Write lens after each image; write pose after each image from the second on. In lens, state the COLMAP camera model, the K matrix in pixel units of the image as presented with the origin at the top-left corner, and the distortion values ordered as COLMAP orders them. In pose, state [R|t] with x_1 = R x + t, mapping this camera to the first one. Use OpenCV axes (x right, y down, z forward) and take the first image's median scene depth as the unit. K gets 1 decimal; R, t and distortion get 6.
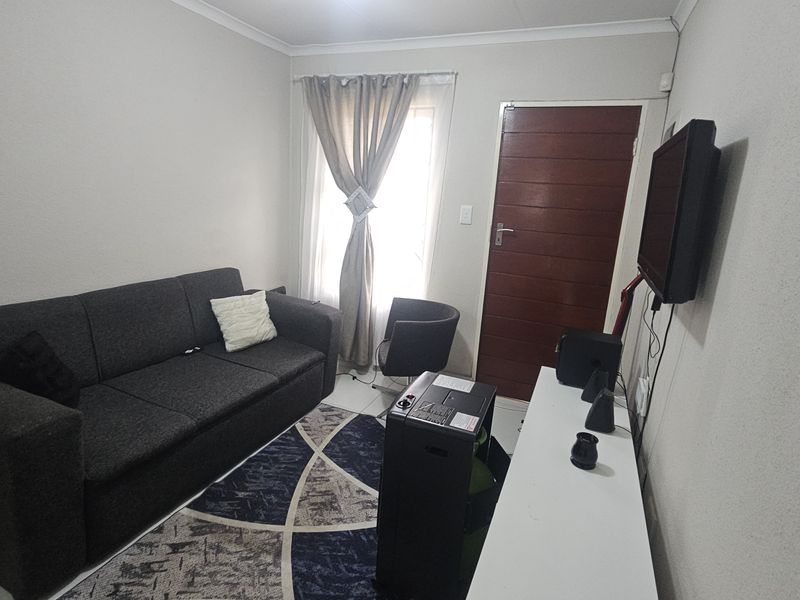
lens RADIAL K [[429.0, 0, 402.7], [0, 429.0, 294.4], [0, 0, 1]] dist [-0.000092, -0.000843]
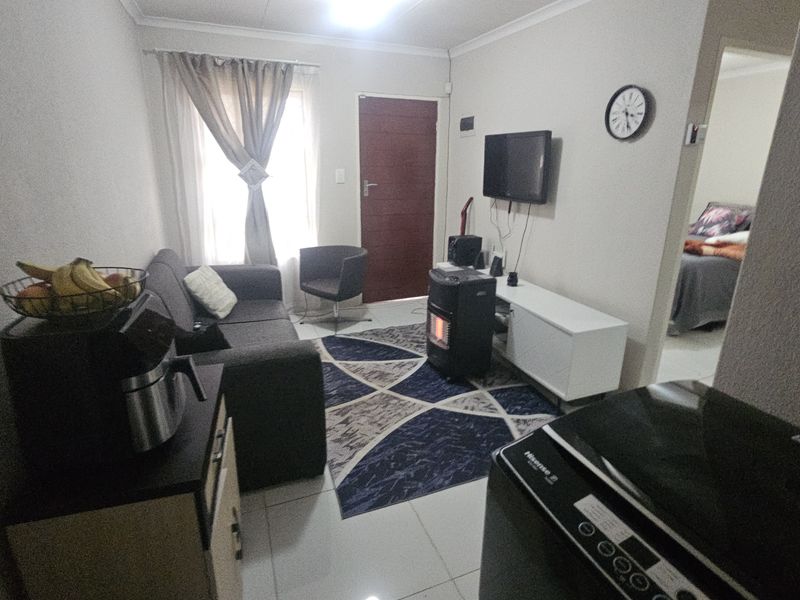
lens RADIAL K [[429.0, 0, 402.7], [0, 429.0, 294.4], [0, 0, 1]] dist [-0.000092, -0.000843]
pose [[0.716928, -0.263377, 0.645482, -0.693056], [0.189074, 0.964645, 0.183603, -0.040316], [-0.671018, -0.009586, 0.741379, -0.129438]]
